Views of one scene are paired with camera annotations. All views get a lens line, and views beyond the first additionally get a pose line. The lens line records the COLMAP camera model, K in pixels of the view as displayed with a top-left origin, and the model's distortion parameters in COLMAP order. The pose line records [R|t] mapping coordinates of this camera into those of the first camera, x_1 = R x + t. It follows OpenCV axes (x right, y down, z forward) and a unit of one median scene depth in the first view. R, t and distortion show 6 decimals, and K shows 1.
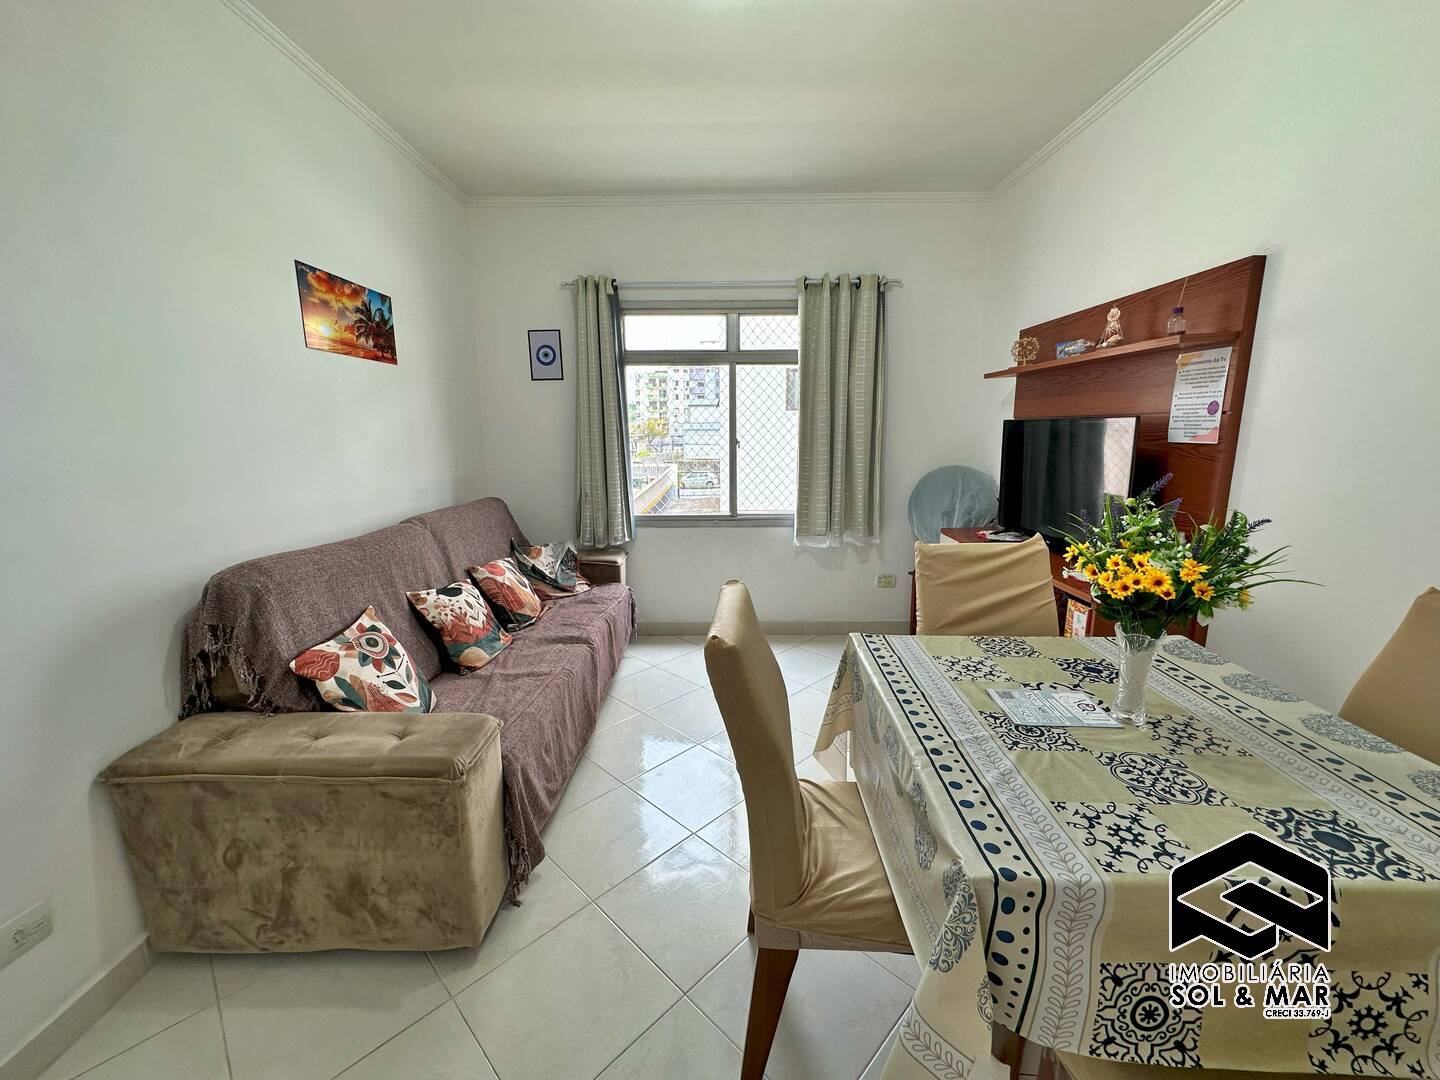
lens RADIAL K [[581.0, 0, 719.5], [0, 581.0, 536.1], [0, 0, 1]] dist [-0.003654, 0.001017]
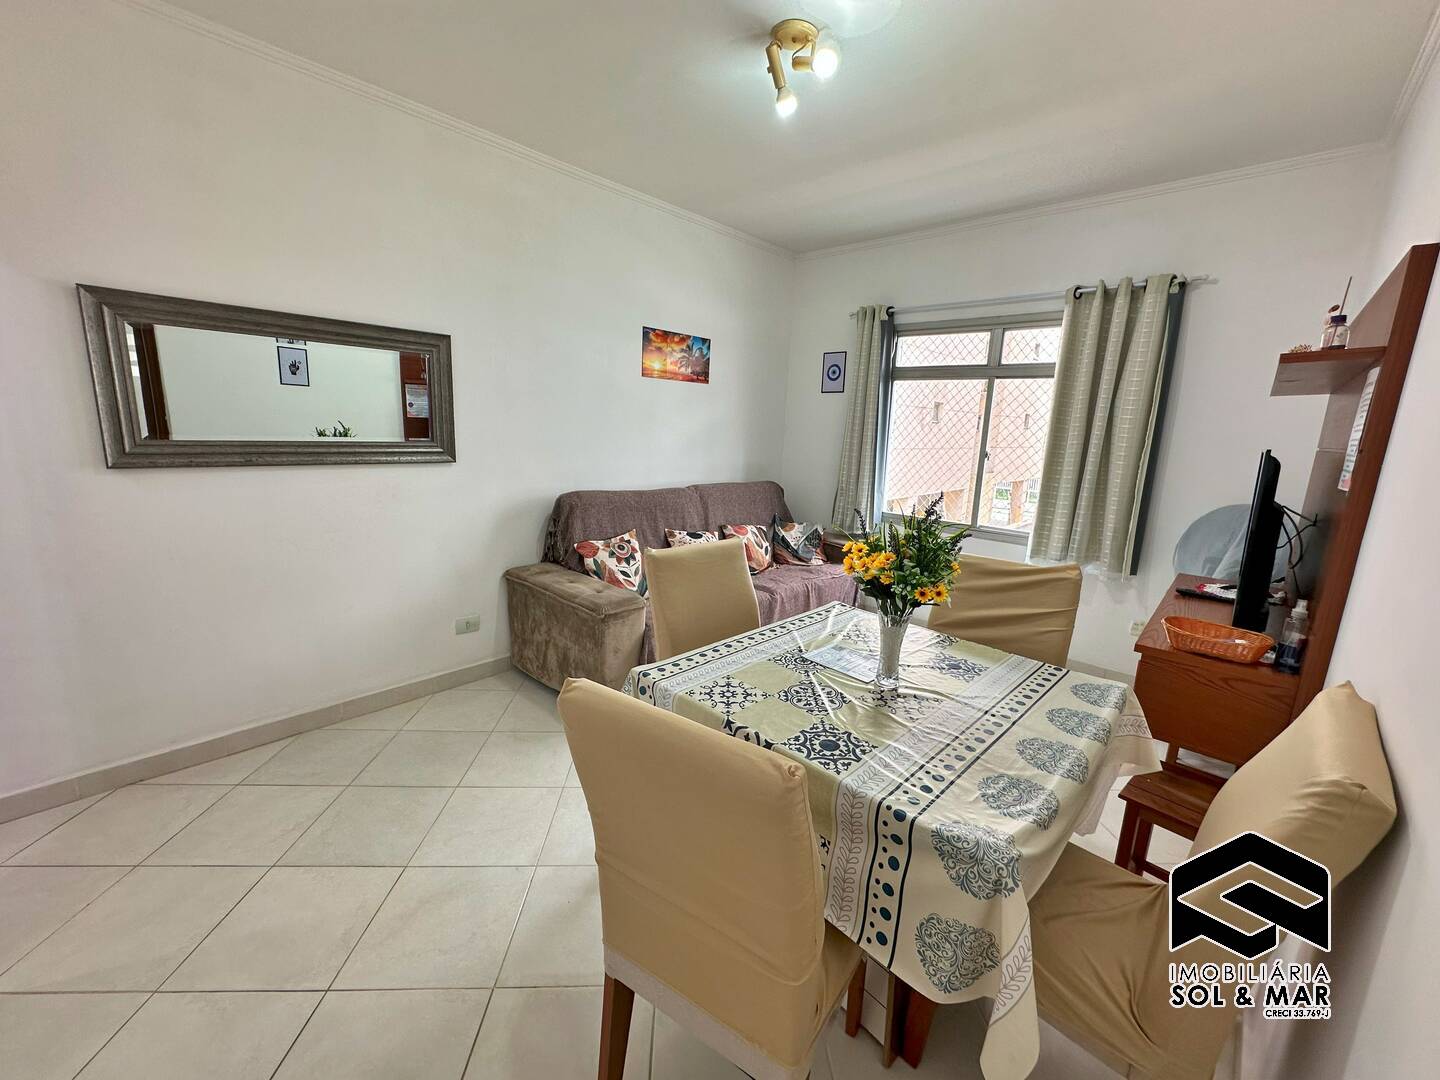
lens RADIAL K [[581.0, 0, 719.3], [0, 581.0, 535.0], [0, 0, 1]] dist [-0.003654, 0.001017]
pose [[0.735074, 0.166593, -0.657201, 0.636640], [-0.171545, 0.983501, 0.057434, -0.003052], [0.655925, 0.070521, 0.751524, -0.099547]]
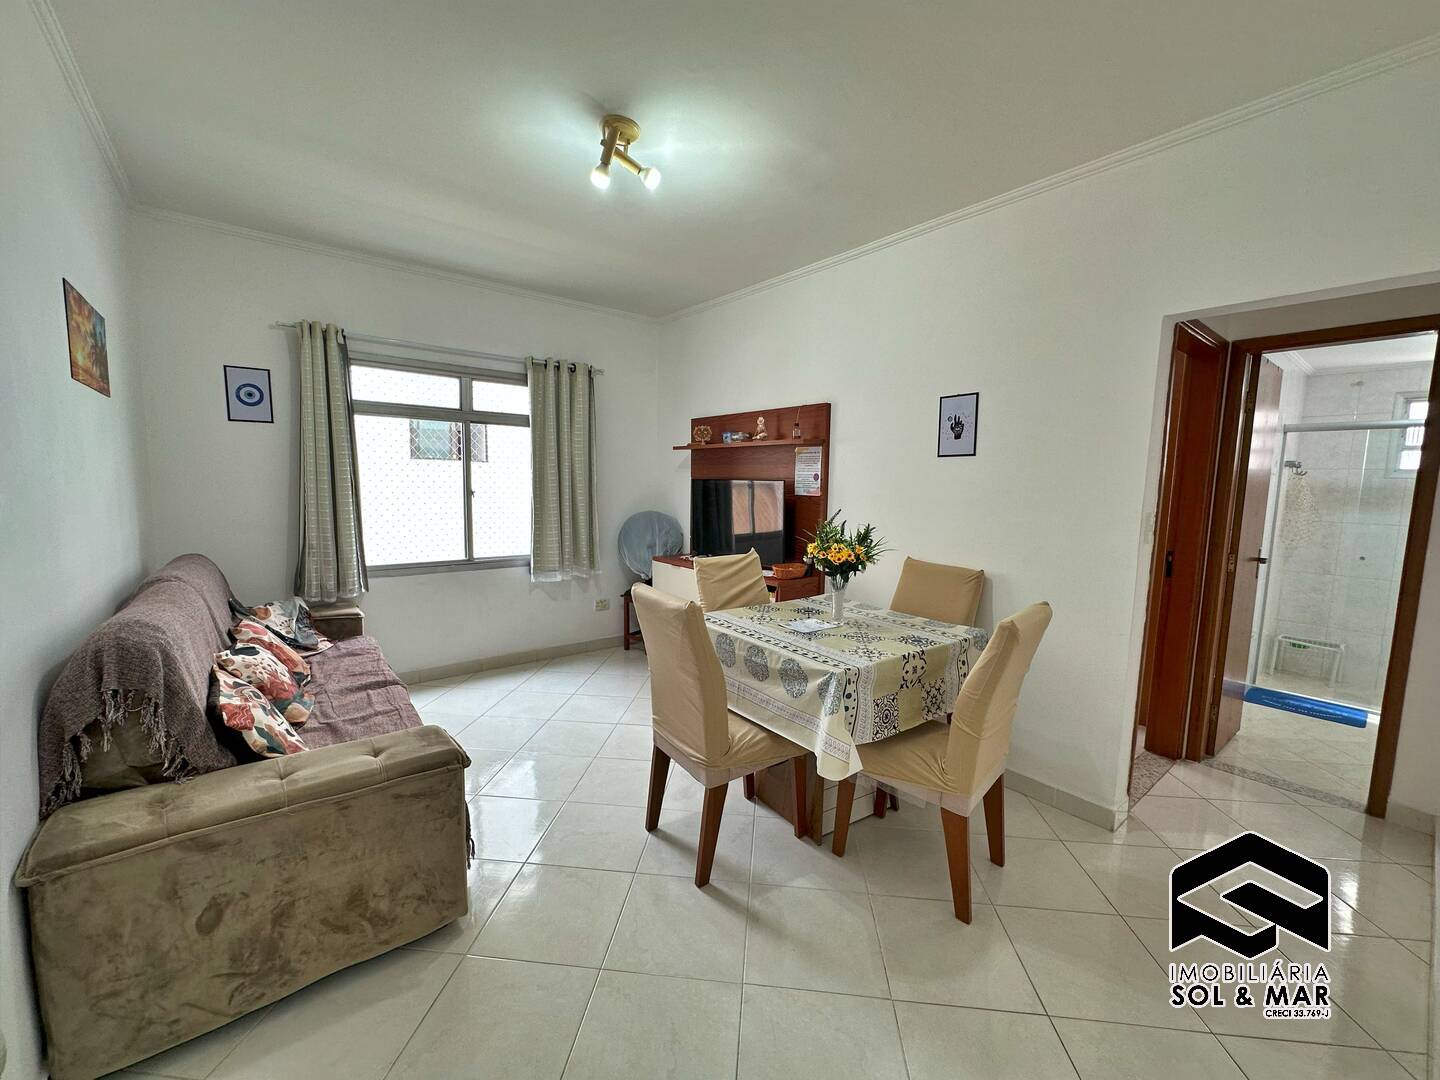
lens RADIAL K [[581.0, 0, 720.1], [0, 581.0, 535.9], [0, 0, 1]] dist [-0.003654, 0.001017]
pose [[0.775265, -0.037812, 0.630504, -0.504693], [0.092549, 0.994233, -0.054173, 0.037055], [-0.624819, 0.100351, 0.774293, -0.216471]]
